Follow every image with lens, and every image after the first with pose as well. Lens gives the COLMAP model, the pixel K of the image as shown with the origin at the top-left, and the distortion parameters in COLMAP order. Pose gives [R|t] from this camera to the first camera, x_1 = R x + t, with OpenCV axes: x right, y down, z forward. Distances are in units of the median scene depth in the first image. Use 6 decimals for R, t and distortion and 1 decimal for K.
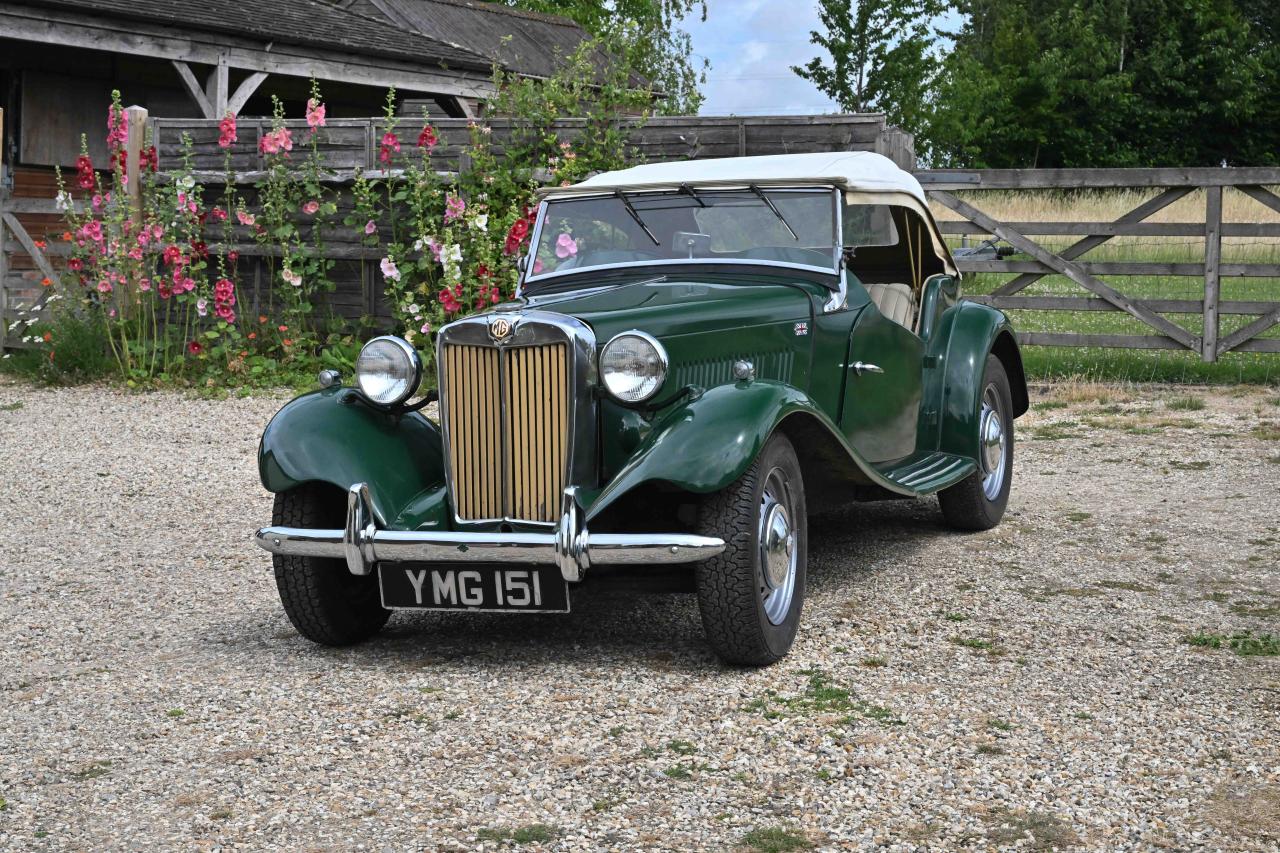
lens RADIAL K [[2350.0, 0, 639.9], [0, 2350.0, 428.5], [0, 0, 1]] dist [0.011592, -0.086797]
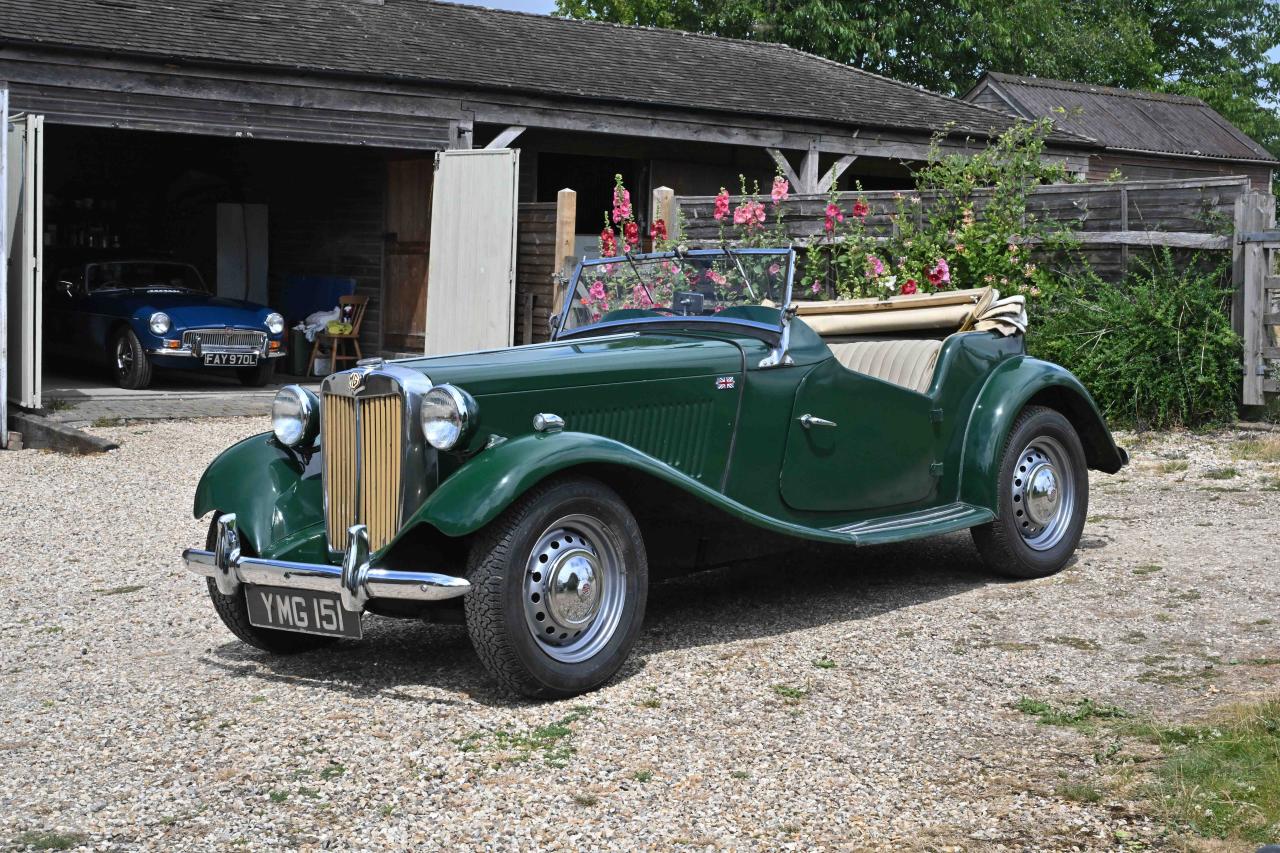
lens RADIAL K [[1966.6, 0, 638.6], [0, 1966.6, 401.3], [0, 0, 1]] dist [-0.012835, 0.037121]
pose [[0.925954, 0.014983, -0.377340, 0.421469], [-0.024845, 0.999465, -0.021280, -0.016281], [0.376819, 0.029079, 0.925830, 0.184567]]
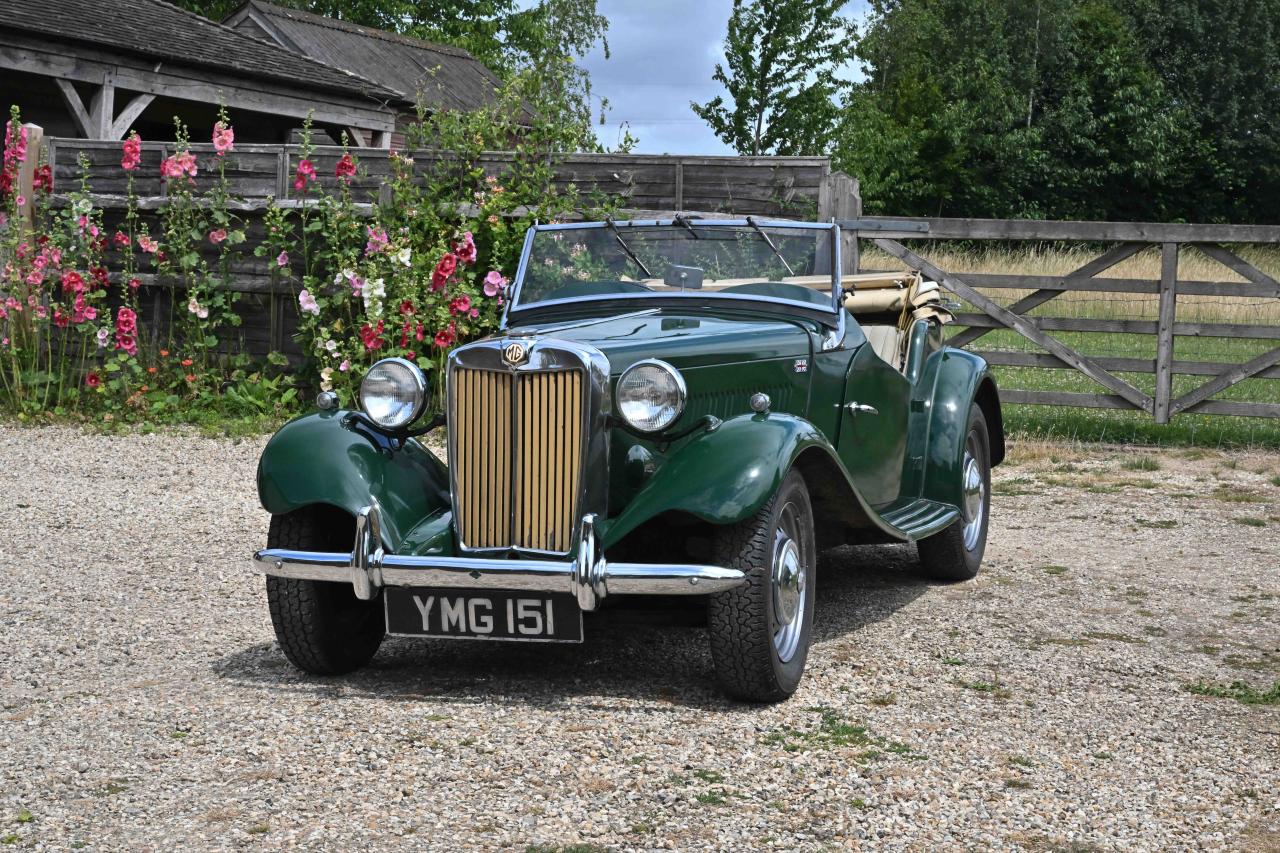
lens RADIAL K [[2517.8, 0, 632.7], [0, 2517.8, 451.8], [0, 0, 1]] dist [0.012484, -0.094298]
pose [[0.998167, 0.027438, 0.053940, -0.065761], [-0.026519, 0.999492, -0.017670, 0.015967], [-0.054397, 0.016208, 0.998388, -0.054874]]
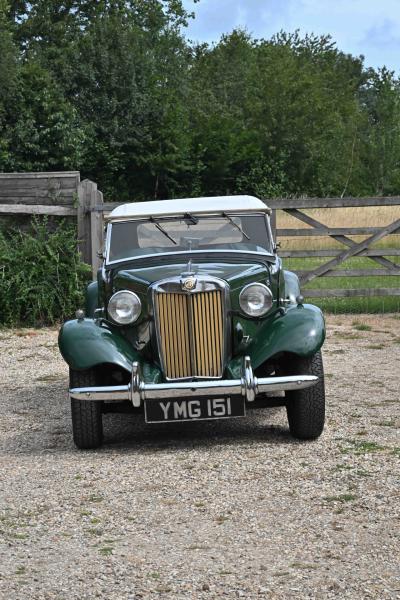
lens RADIAL K [[1566.5, 0, 197.5], [0, 1566.5, 300.7], [0, 0, 1]] dist [-0.012294, -0.032907]
pose [[0.931769, -0.037500, 0.361109, -0.553124], [0.053780, 0.997934, -0.035136, 0.020787], [-0.359046, 0.052160, 0.931861, -0.288342]]
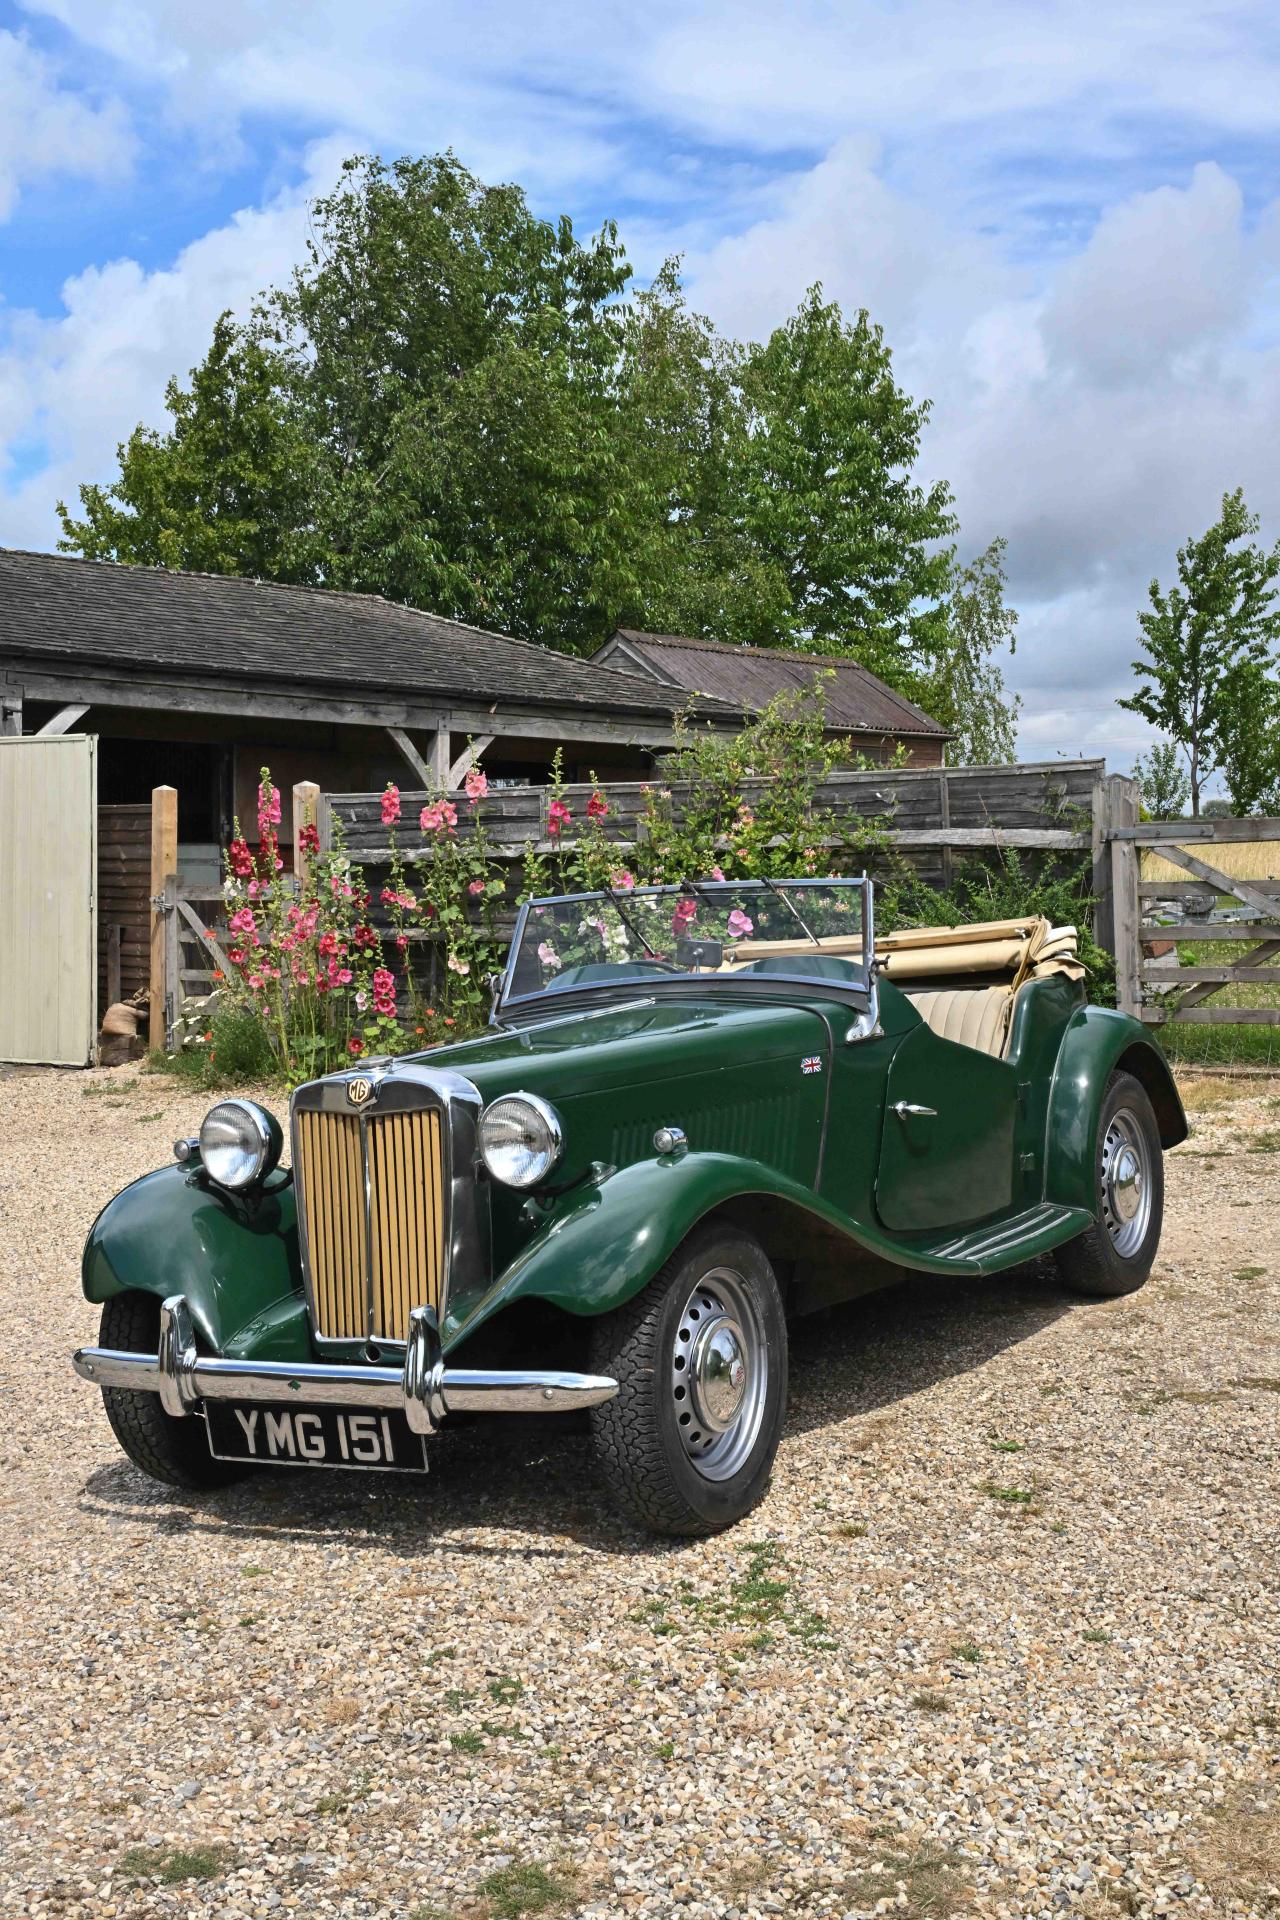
lens RADIAL K [[2421.5, 0, 642.0], [0, 2421.5, 971.0], [0, 0, 1]] dist [-0.014383, 0.006913]
pose [[0.988213, -0.029859, -0.150145, 0.153787], [0.023127, 0.998656, -0.046383, -0.043087], [0.151328, 0.042363, 0.987575, 0.228355]]
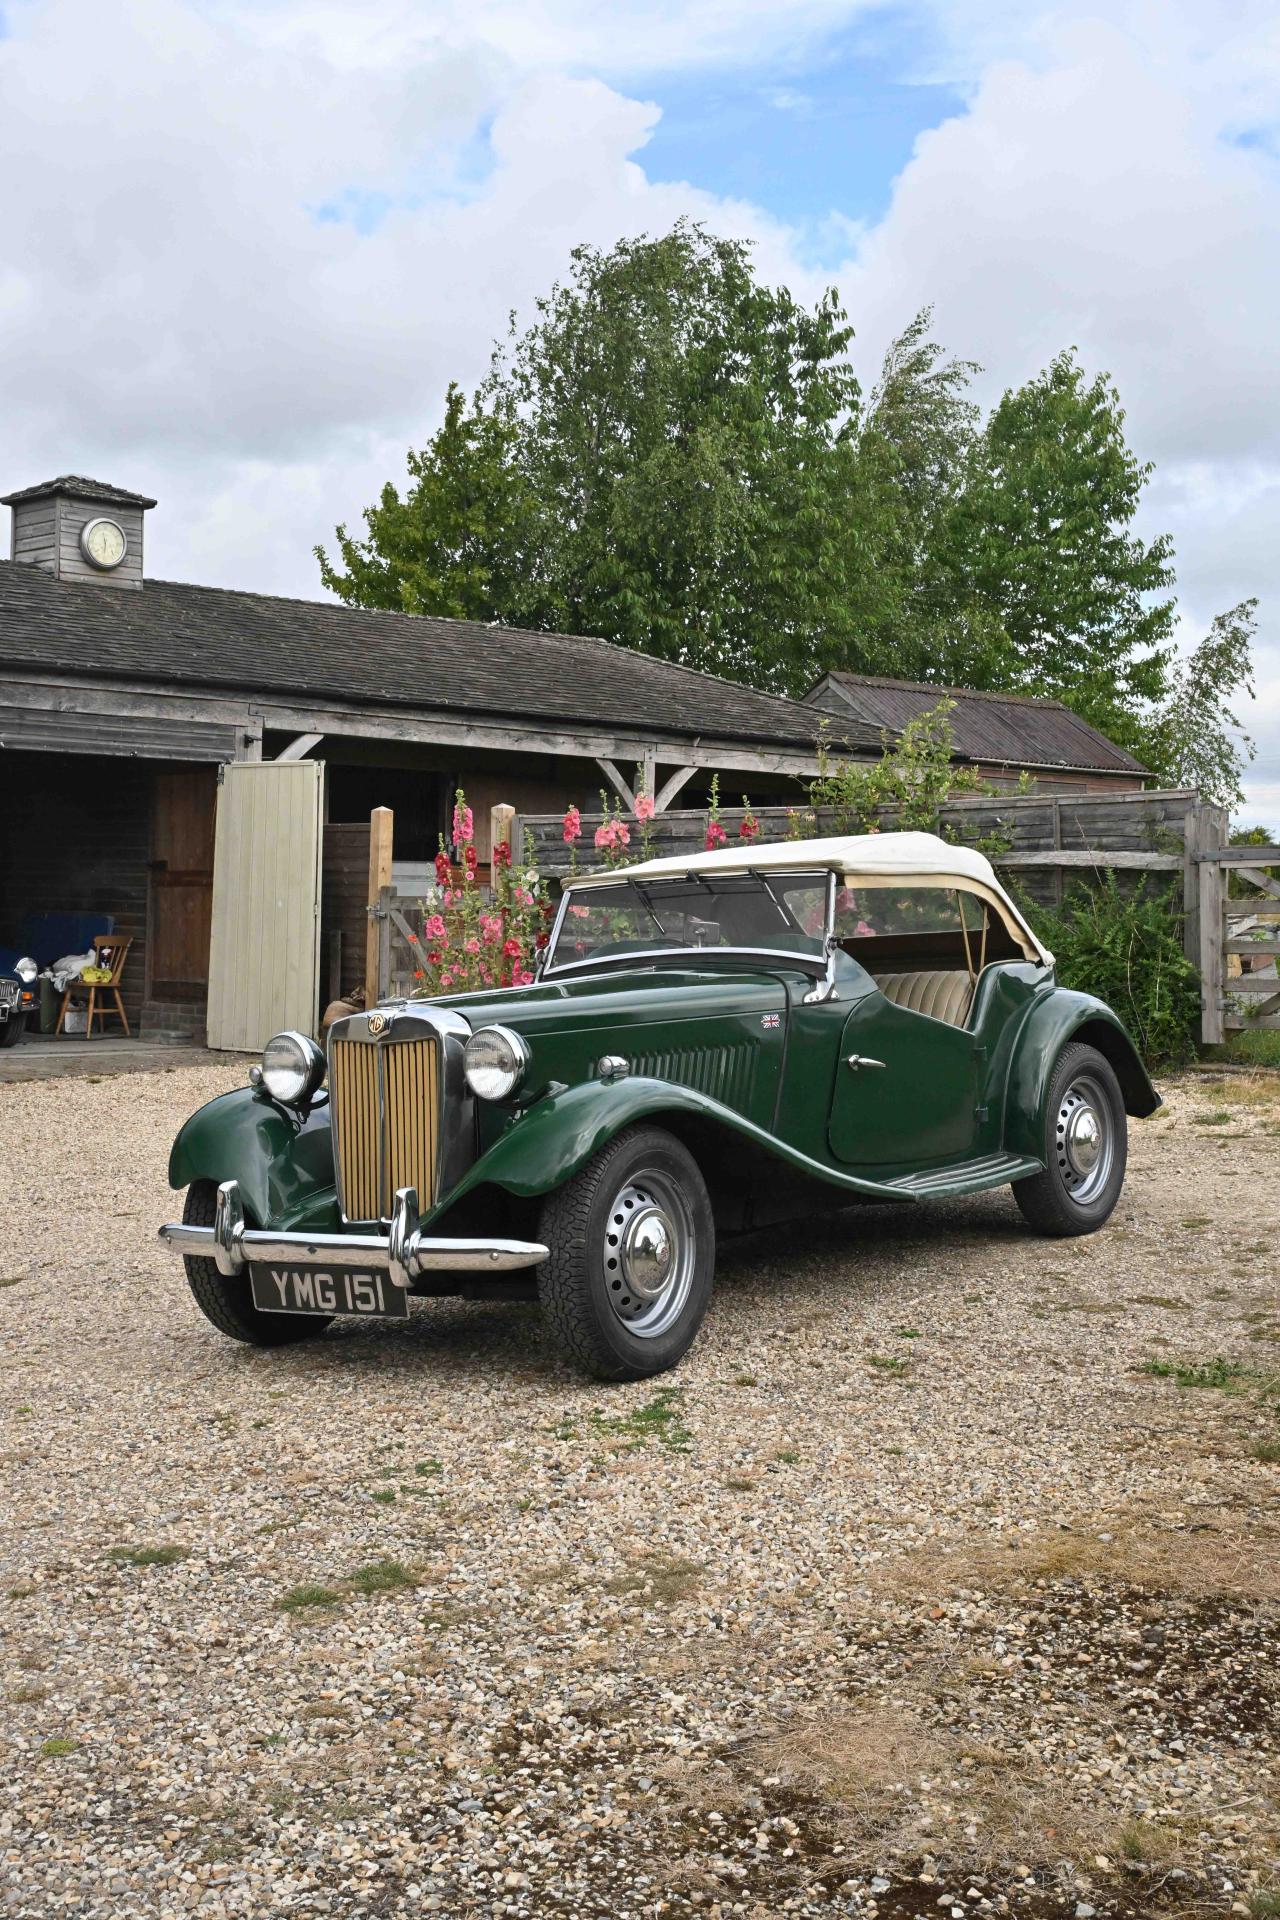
lens RADIAL K [[2339.8, 0, 650.0], [0, 2339.8, 959.9], [0, 0, 1]] dist [-0.010022, 0.016905]
pose [[0.966024, -0.013782, -0.258084, 0.302870], [-0.003315, 0.997834, -0.065694, -0.005673], [0.258430, 0.064318, 0.963886, 0.090941]]
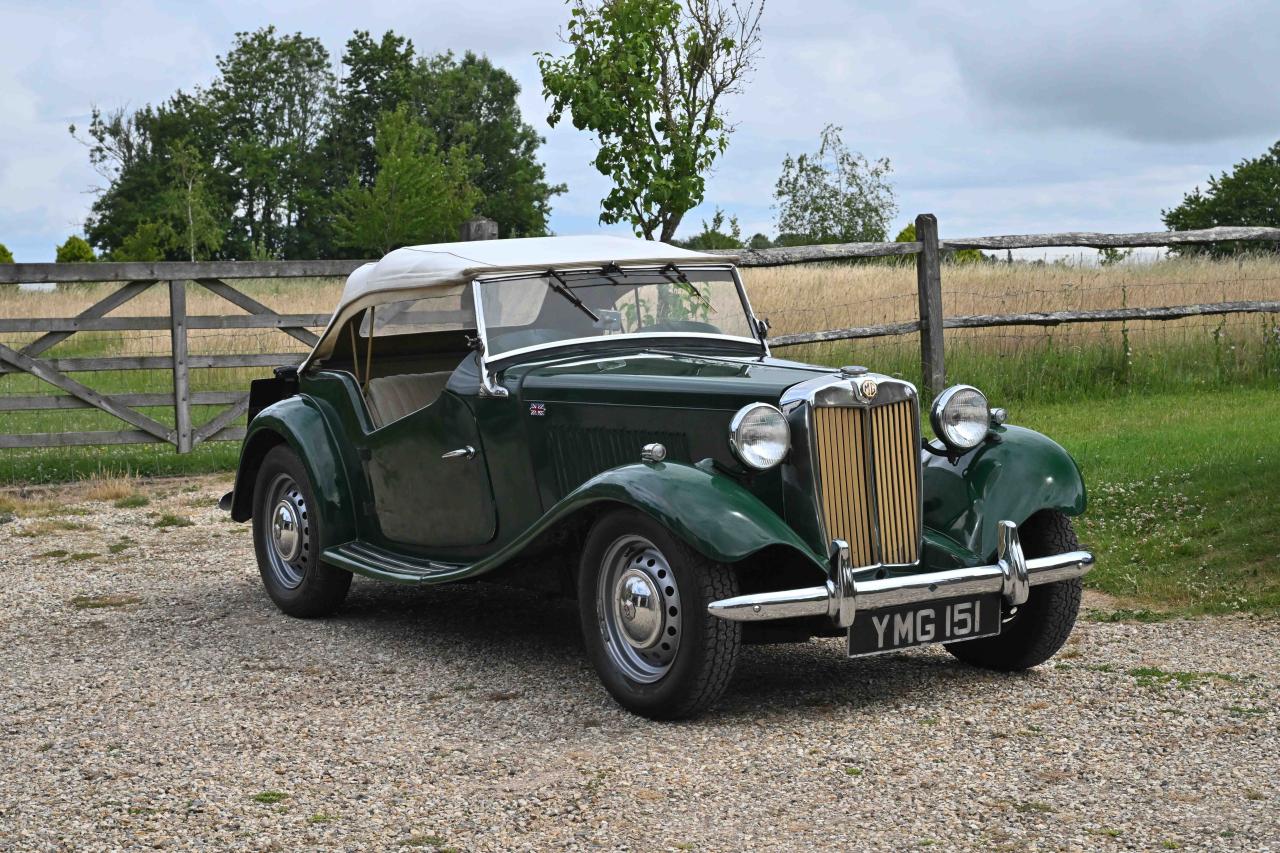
lens RADIAL K [[2517.8, 0, 632.7], [0, 2517.8, 451.8], [0, 0, 1]] dist [0.012484, -0.094298]
pose [[0.611955, -0.055829, 0.788920, -1.047911], [0.090458, 0.995900, 0.000310, -0.024192], [-0.785703, 0.071174, 0.614496, 0.375641]]
